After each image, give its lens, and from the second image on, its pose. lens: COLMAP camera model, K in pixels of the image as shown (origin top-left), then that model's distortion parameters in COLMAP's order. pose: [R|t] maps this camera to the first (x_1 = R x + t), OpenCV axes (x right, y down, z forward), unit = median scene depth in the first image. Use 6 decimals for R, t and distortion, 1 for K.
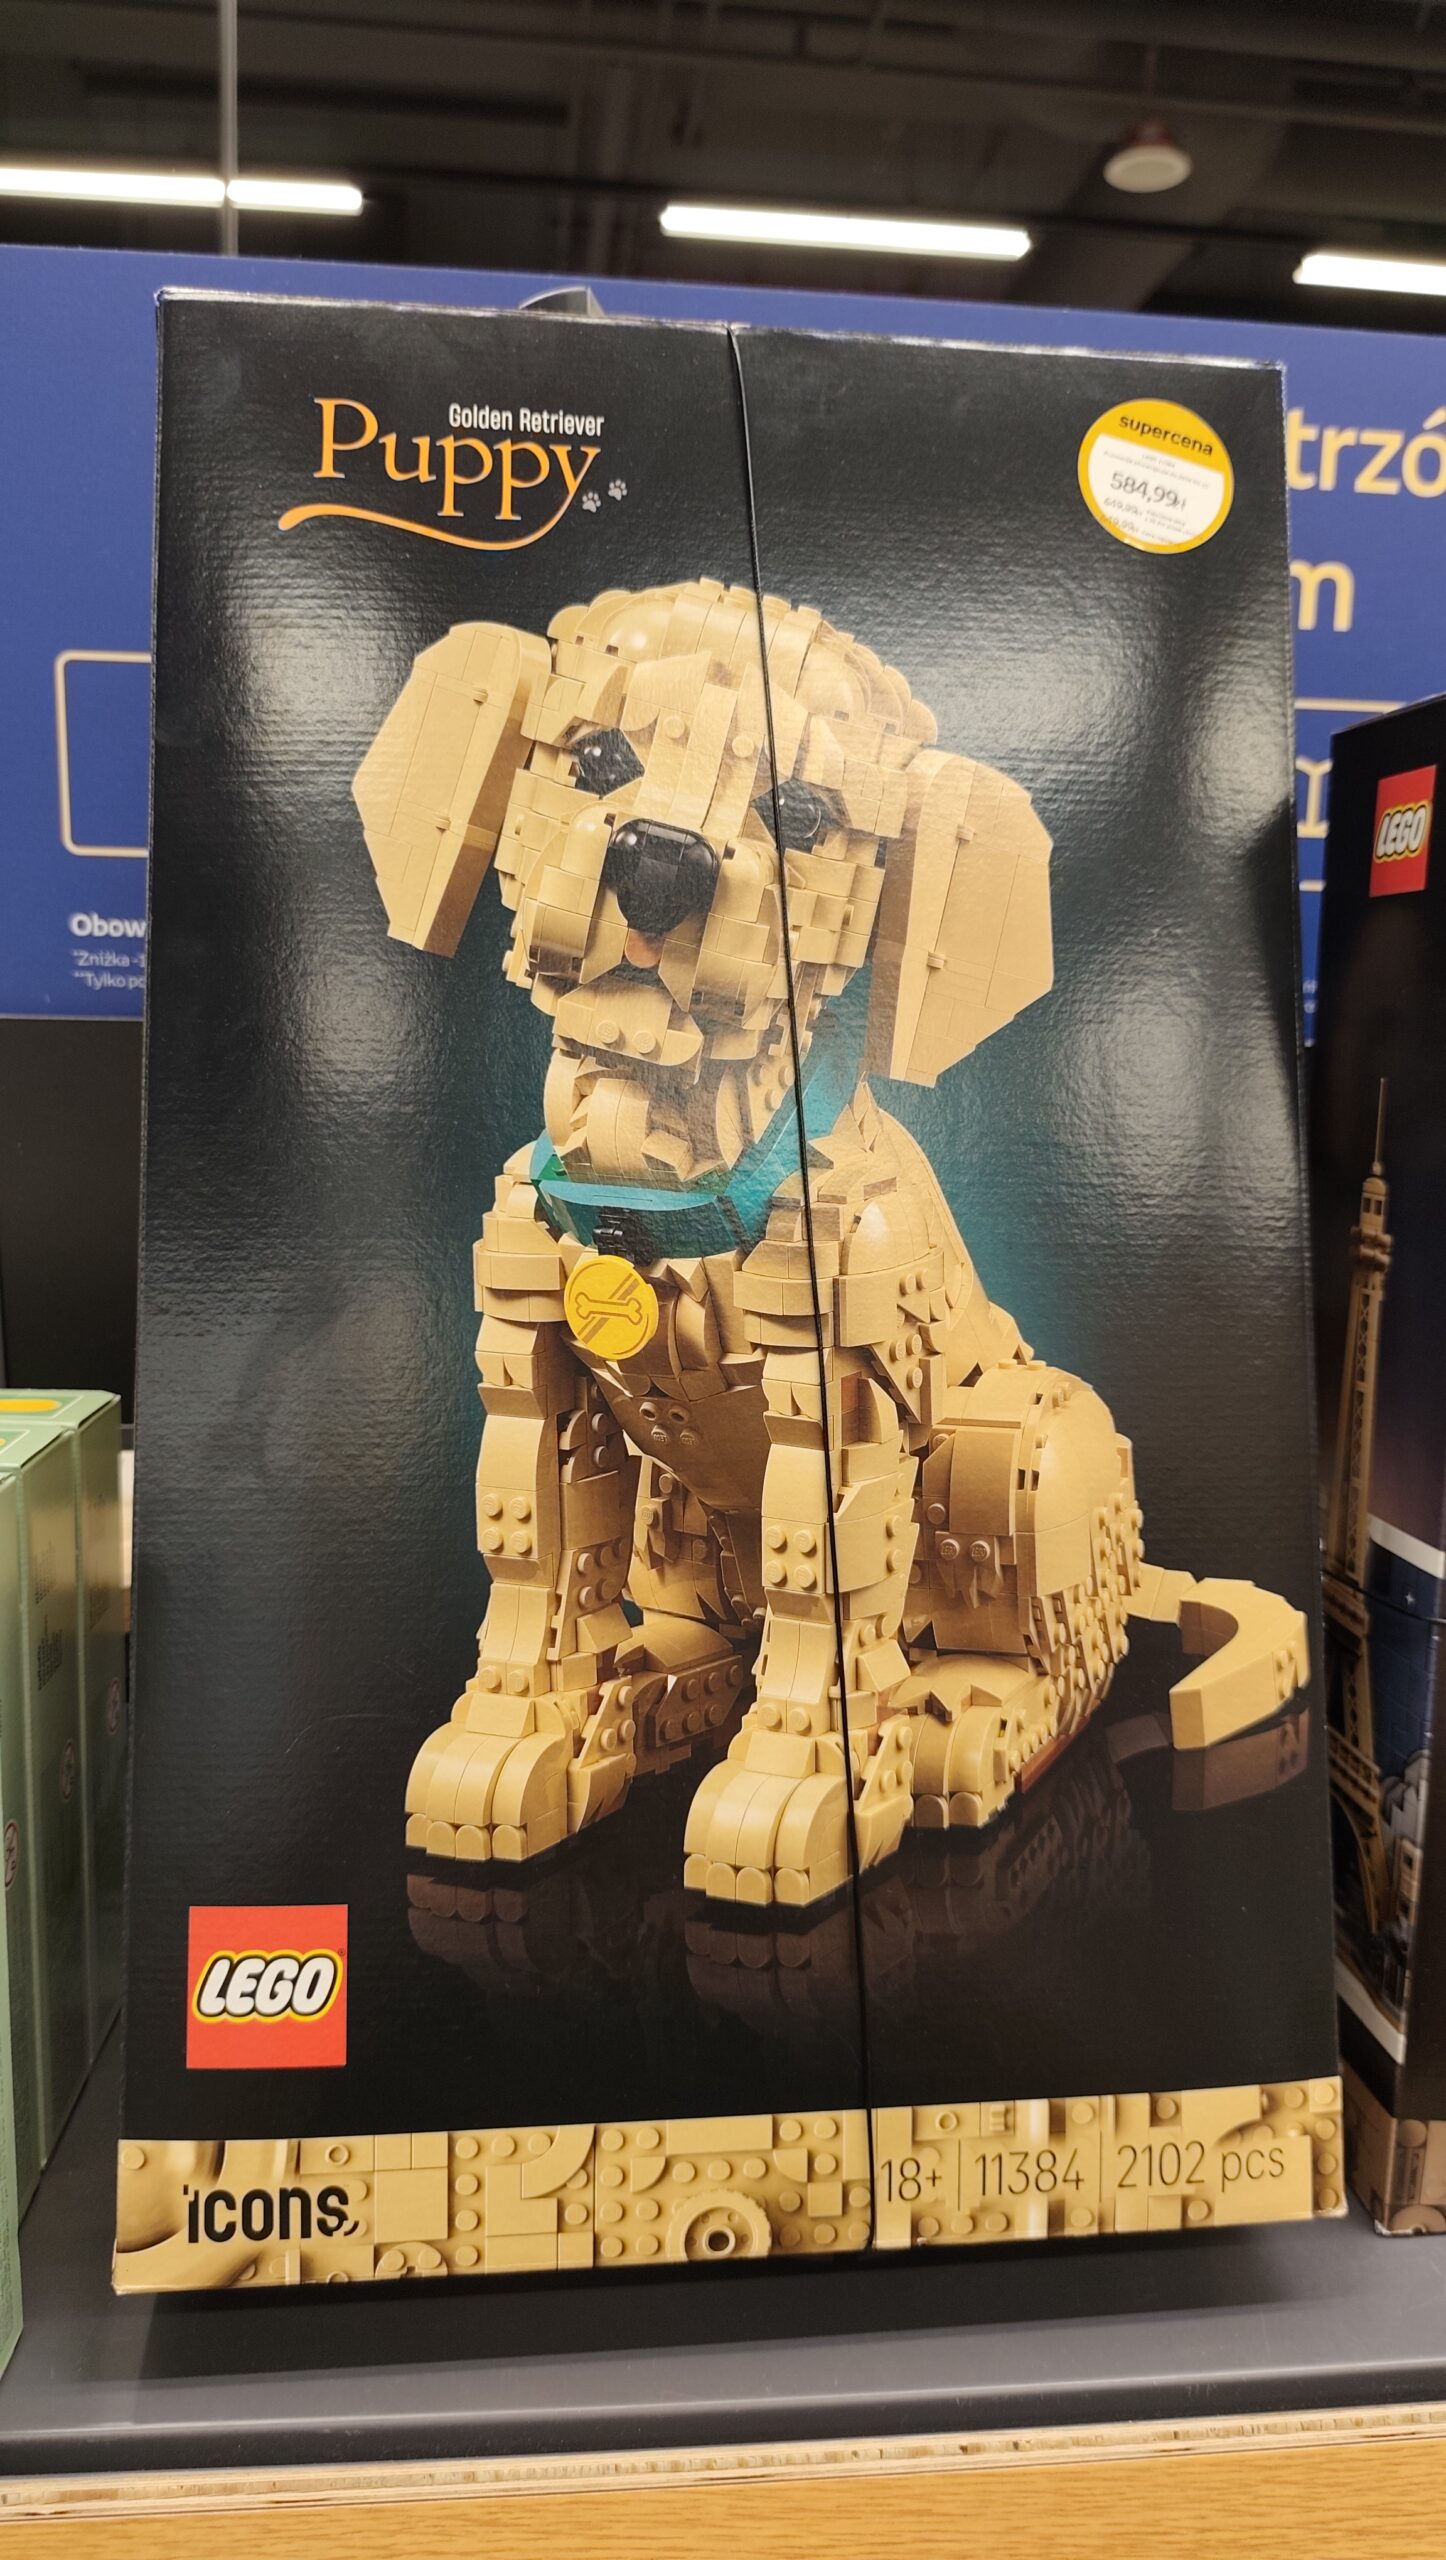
lens RADIAL K [[1824.1, 0, 728.0], [0, 1824.1, 1275.3], [0, 0, 1]] dist [-0.020939, -0.017301]
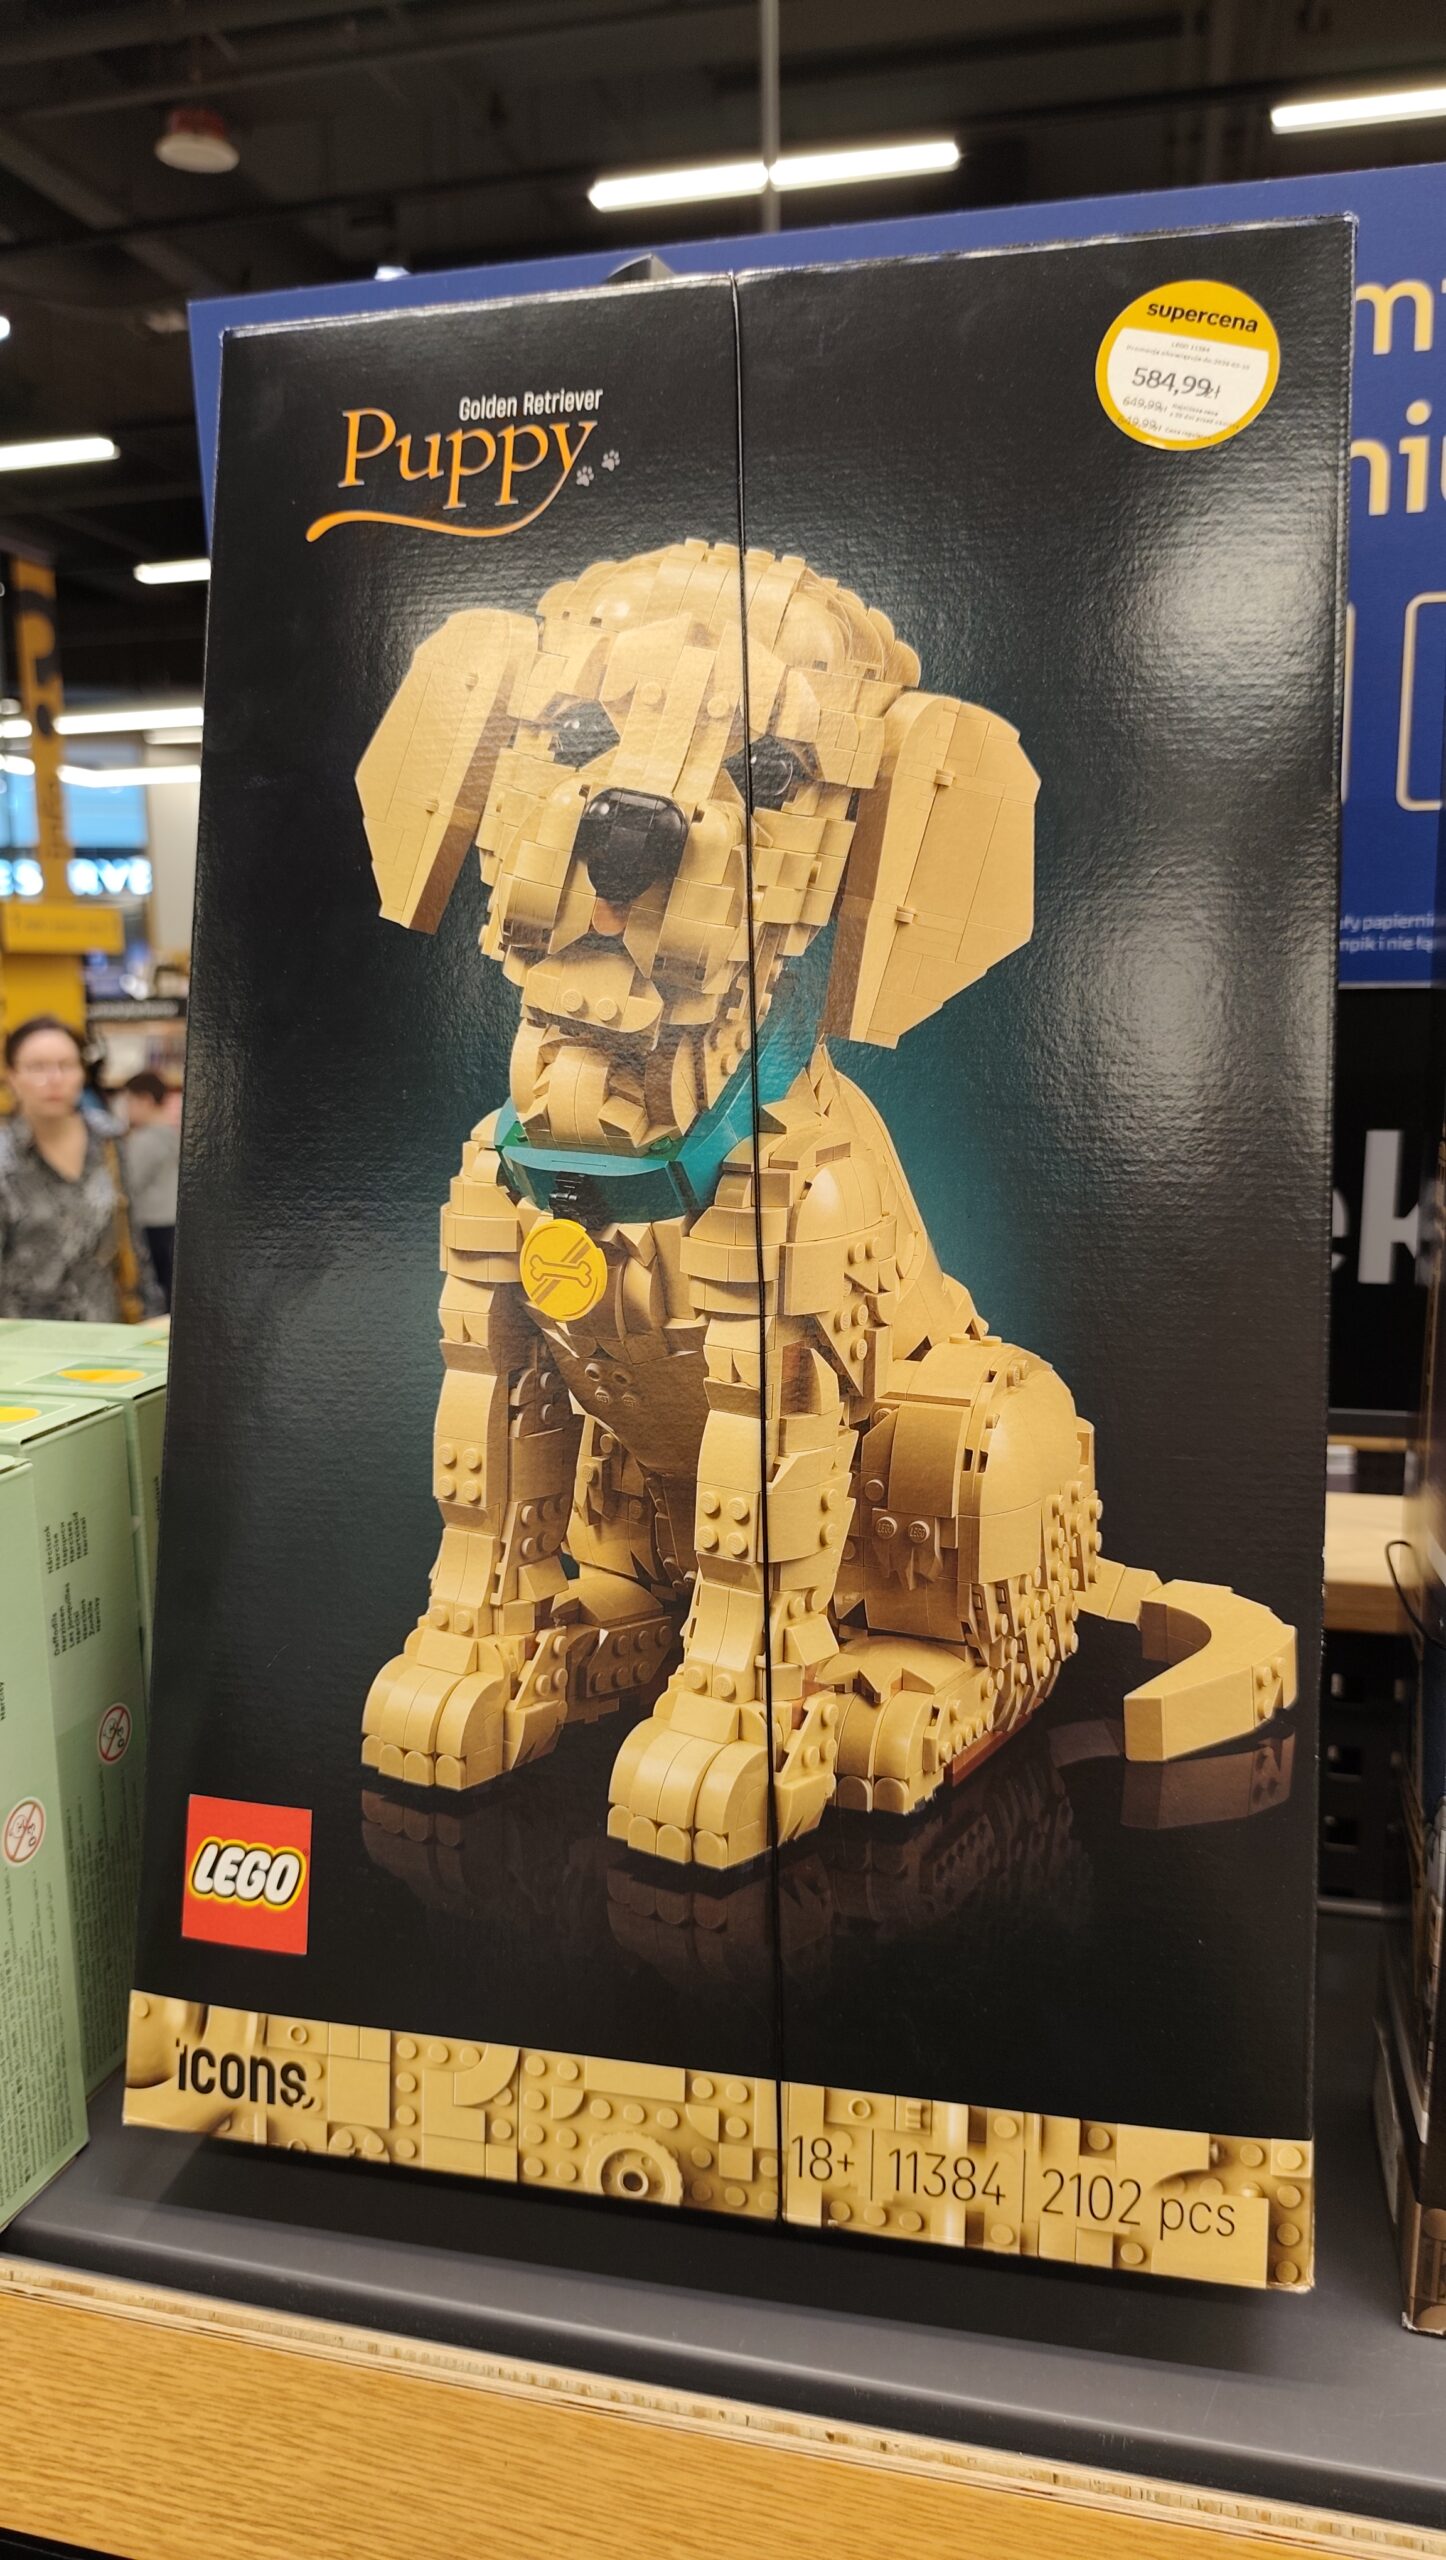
lens RADIAL K [[1824.1, 0, 710.2], [0, 1824.1, 1293.8], [0, 0, 1]] dist [-0.020939, -0.017301]
pose [[0.936034, 0.026962, -0.350874, 0.370229], [-0.015946, 0.999286, 0.034249, -0.005223], [0.351547, -0.026463, 0.935796, 0.065075]]
